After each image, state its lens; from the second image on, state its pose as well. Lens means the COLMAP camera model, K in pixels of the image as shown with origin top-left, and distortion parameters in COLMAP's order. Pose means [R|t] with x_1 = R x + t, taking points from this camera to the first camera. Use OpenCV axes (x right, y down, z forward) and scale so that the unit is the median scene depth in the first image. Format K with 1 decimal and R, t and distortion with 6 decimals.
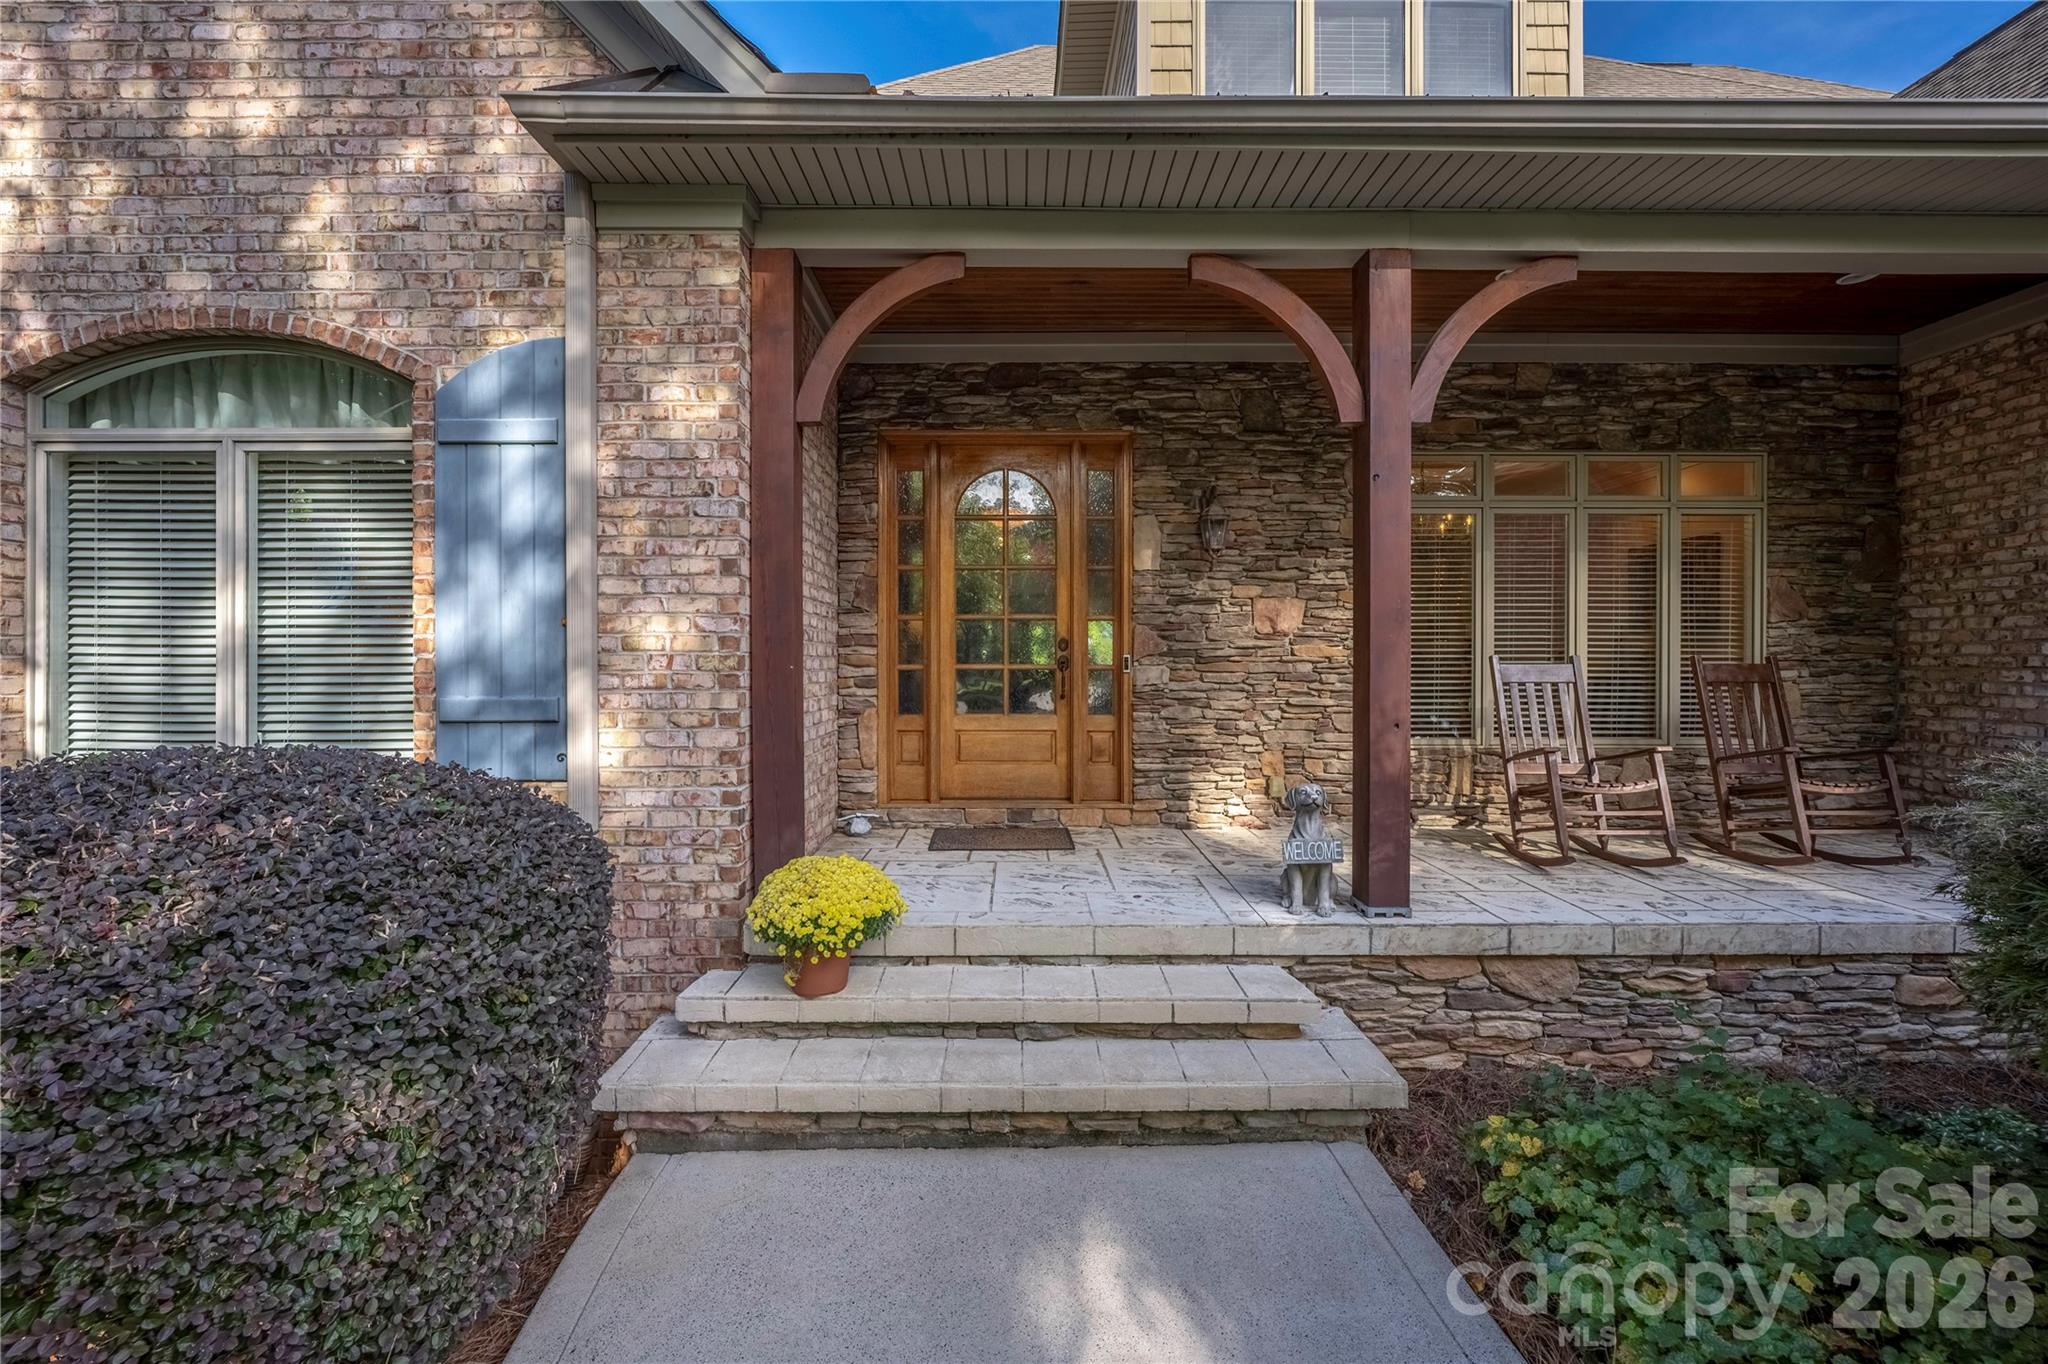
lens RADIAL K [[822.8, 0, 1039.7], [0, 822.8, 667.4], [0, 0, 1]] dist [-0.002839, 0.000398]
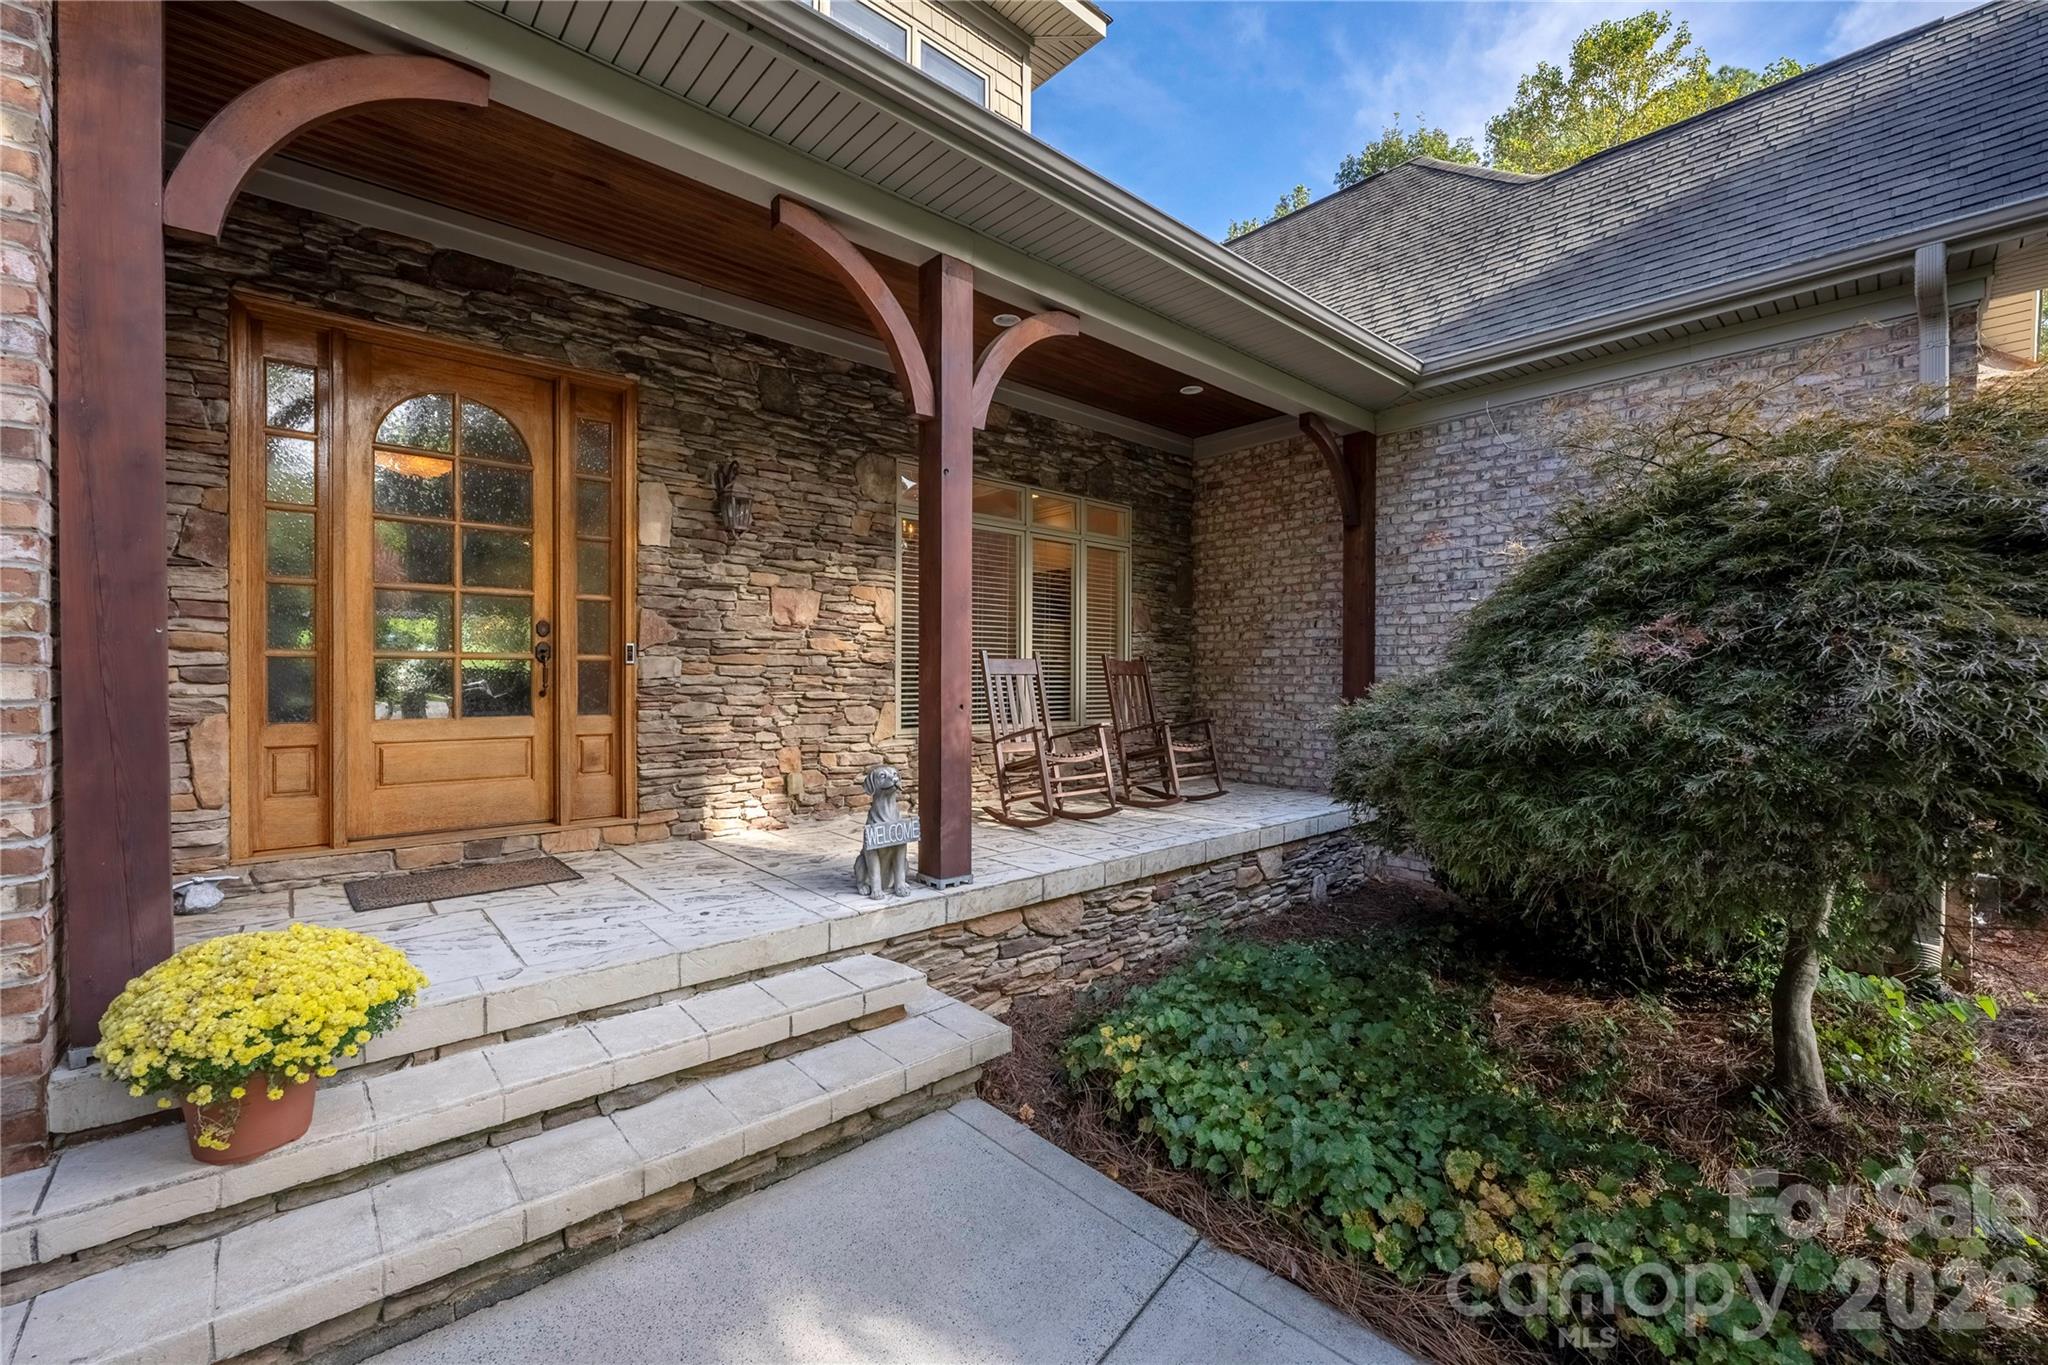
lens RADIAL K [[822.8, 0, 1024.5], [0, 822.8, 683.4], [0, 0, 1]] dist [-0.002839, 0.000398]
pose [[0.760752, -0.005572, 0.649019, -0.168541], [0.004530, 0.999984, 0.003275, 0.031165], [-0.649027, 0.000449, 0.760765, 0.109305]]
